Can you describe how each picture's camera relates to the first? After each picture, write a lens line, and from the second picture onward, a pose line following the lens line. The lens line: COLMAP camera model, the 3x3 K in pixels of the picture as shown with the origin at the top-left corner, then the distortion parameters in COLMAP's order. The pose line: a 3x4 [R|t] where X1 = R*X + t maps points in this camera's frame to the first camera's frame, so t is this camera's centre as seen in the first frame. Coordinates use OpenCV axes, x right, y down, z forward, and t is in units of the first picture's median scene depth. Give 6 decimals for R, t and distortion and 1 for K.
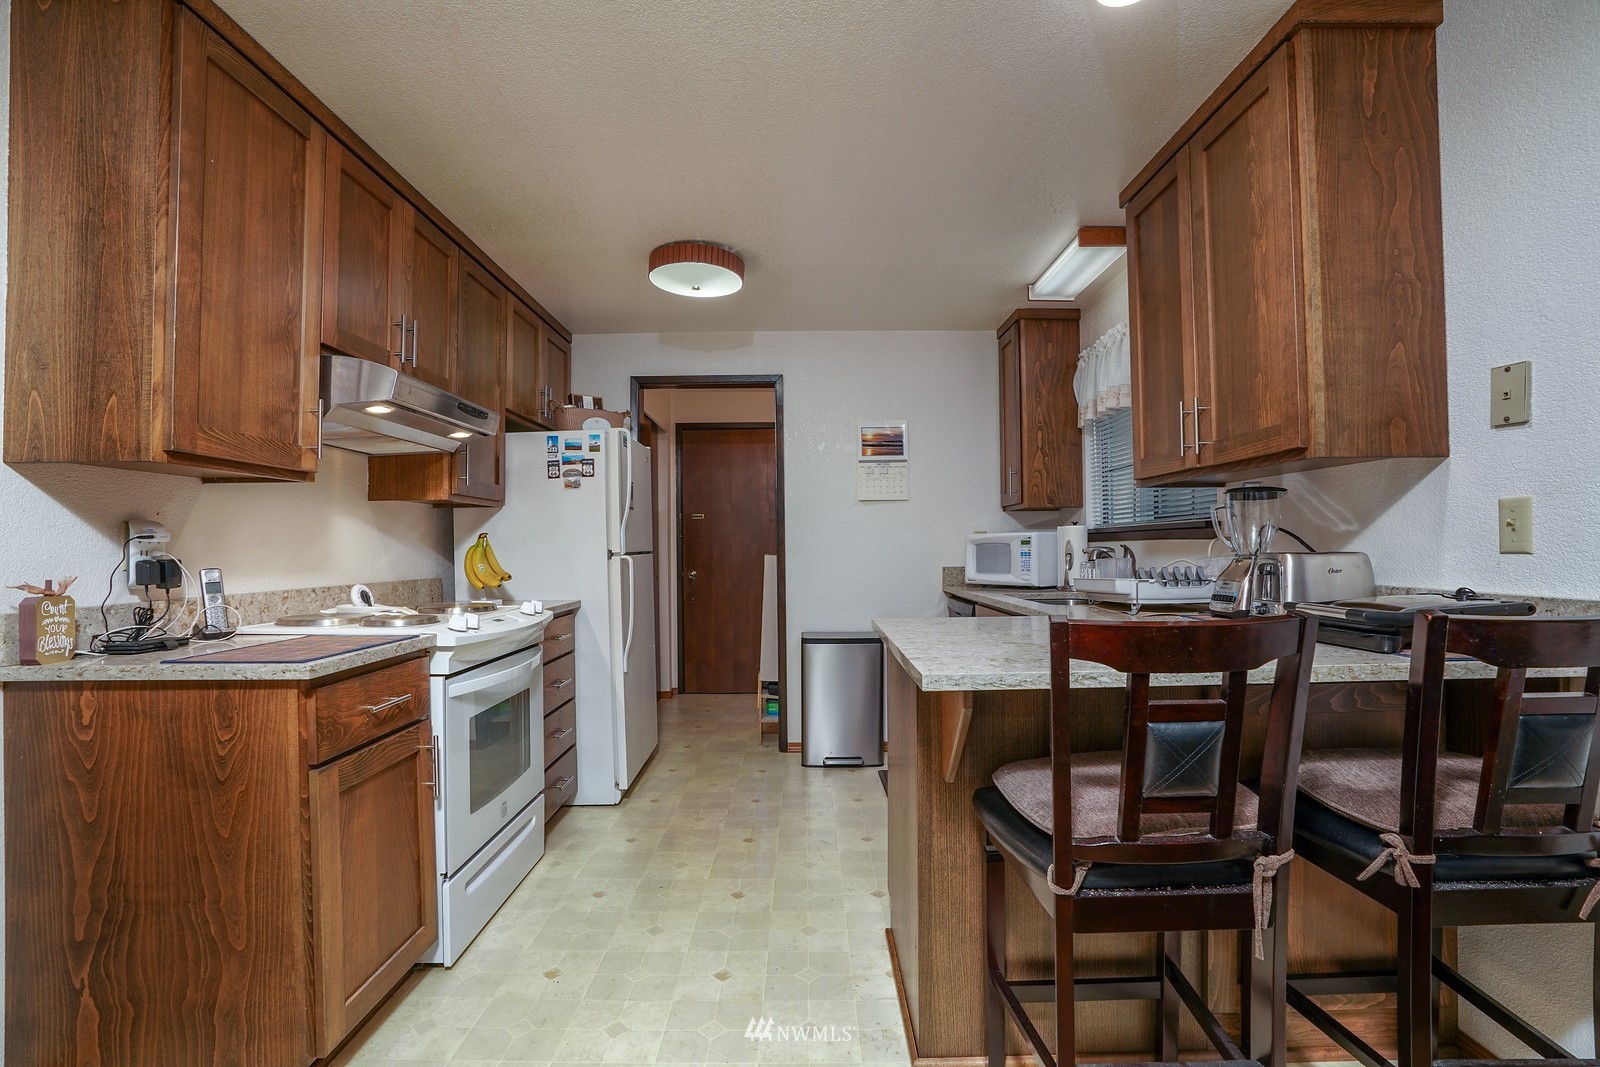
lens RADIAL K [[749.6, 0, 798.4], [0, 749.6, 539.2], [0, 0, 1]] dist [-0.051453, 0.018024]
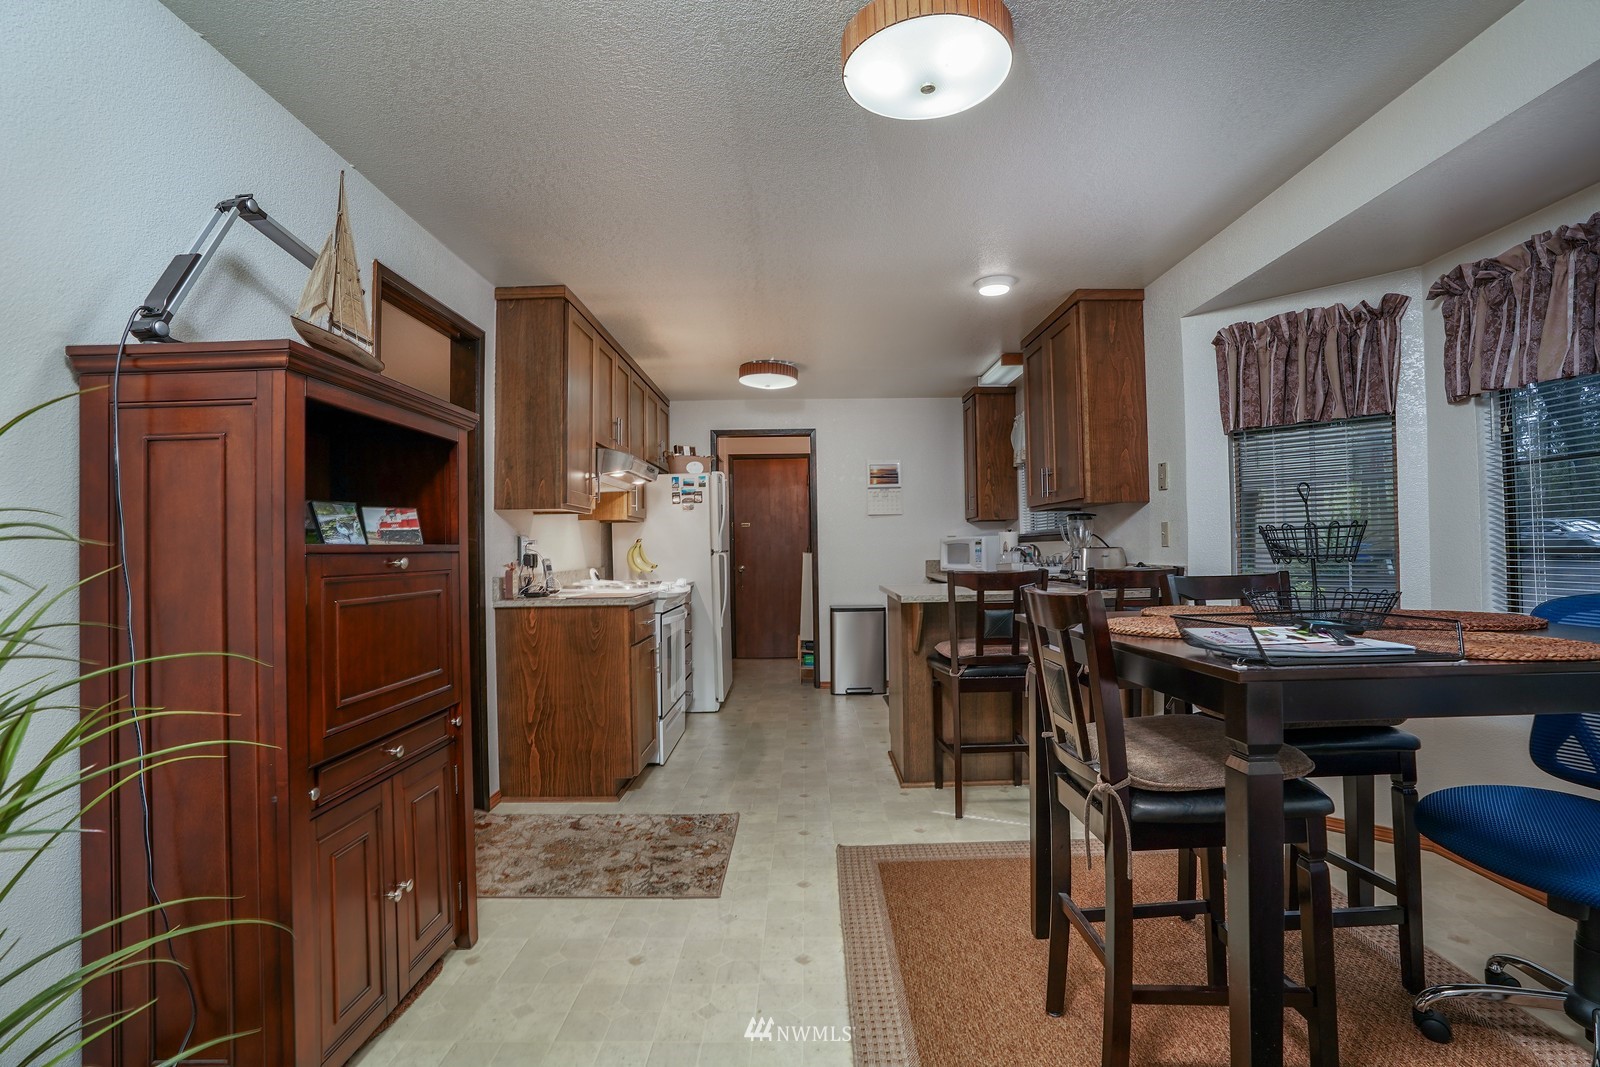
lens RADIAL K [[749.6, 0, 806.5], [0, 749.6, 526.3], [0, 0, 1]] dist [-0.051453, 0.018024]
pose [[0.999950, -0.005146, 0.008519, -0.066336], [0.005307, 0.999806, -0.018944, -0.003072], [-0.008420, 0.018988, 0.999784, -0.584091]]
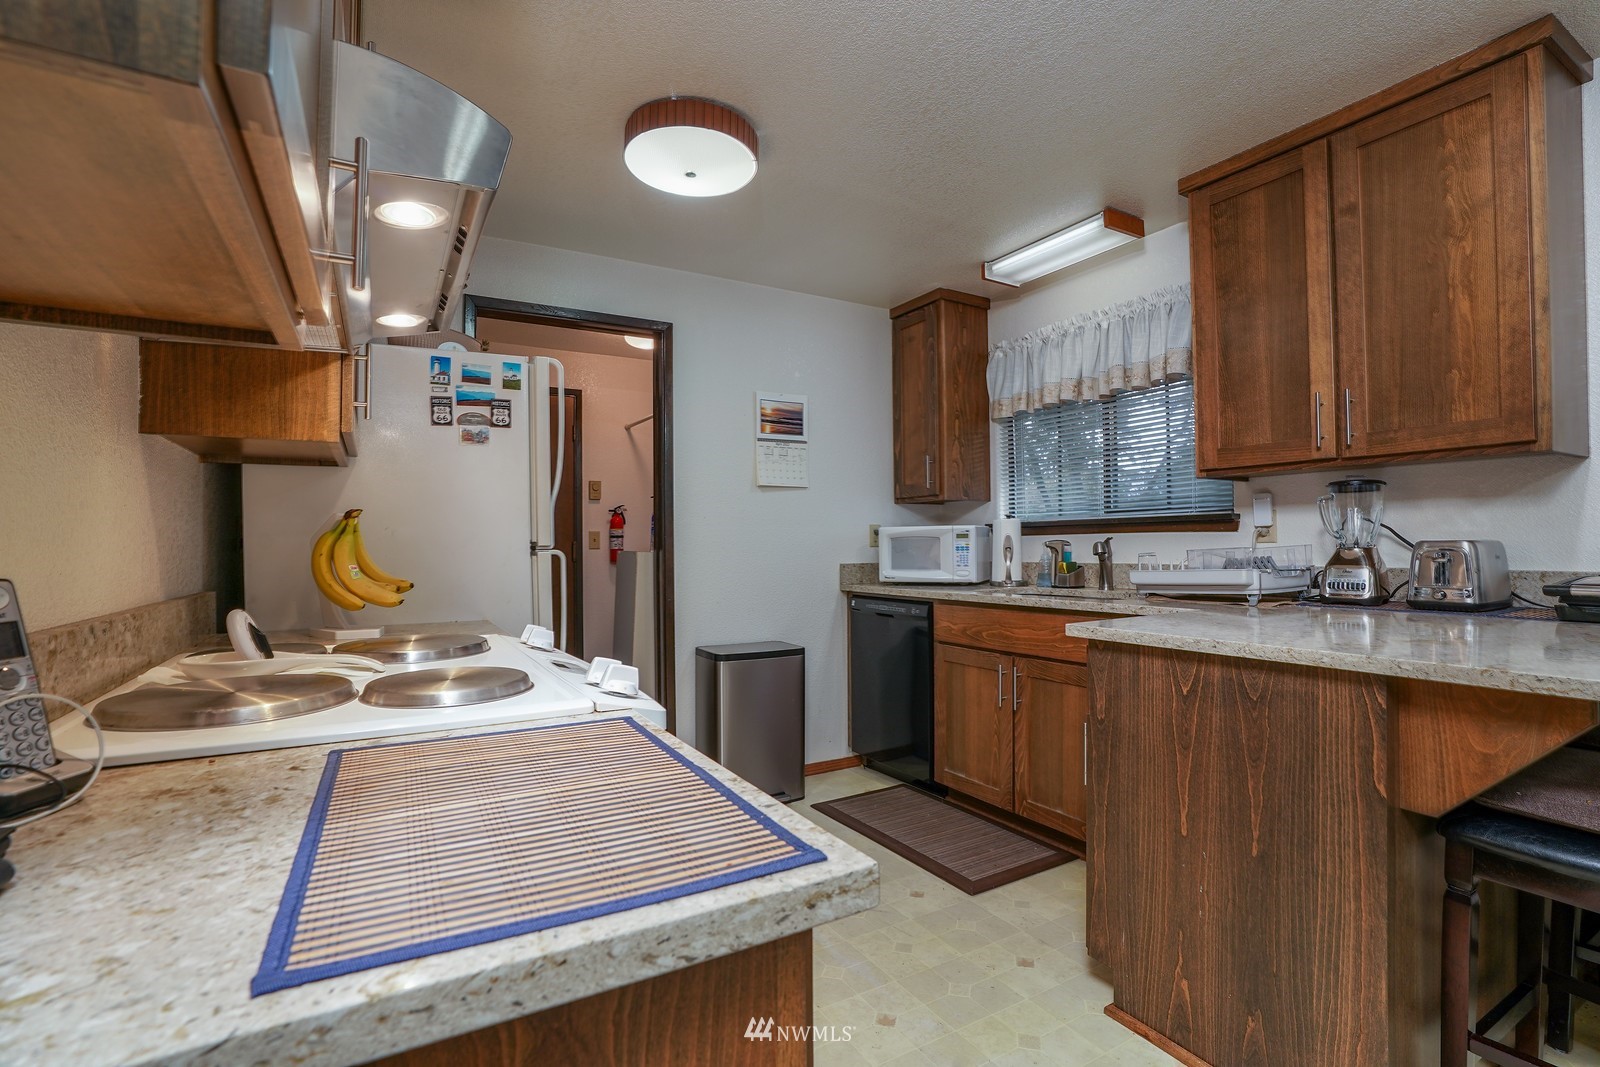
lens RADIAL K [[749.6, 0, 815.4], [0, 749.6, 539.9], [0, 0, 1]] dist [-0.051453, 0.018024]
pose [[0.860386, 0.004222, 0.509625, -0.373399], [-0.004519, 0.999990, -0.000655, 0.012207], [-0.509622, -0.001739, 0.860397, 0.314046]]
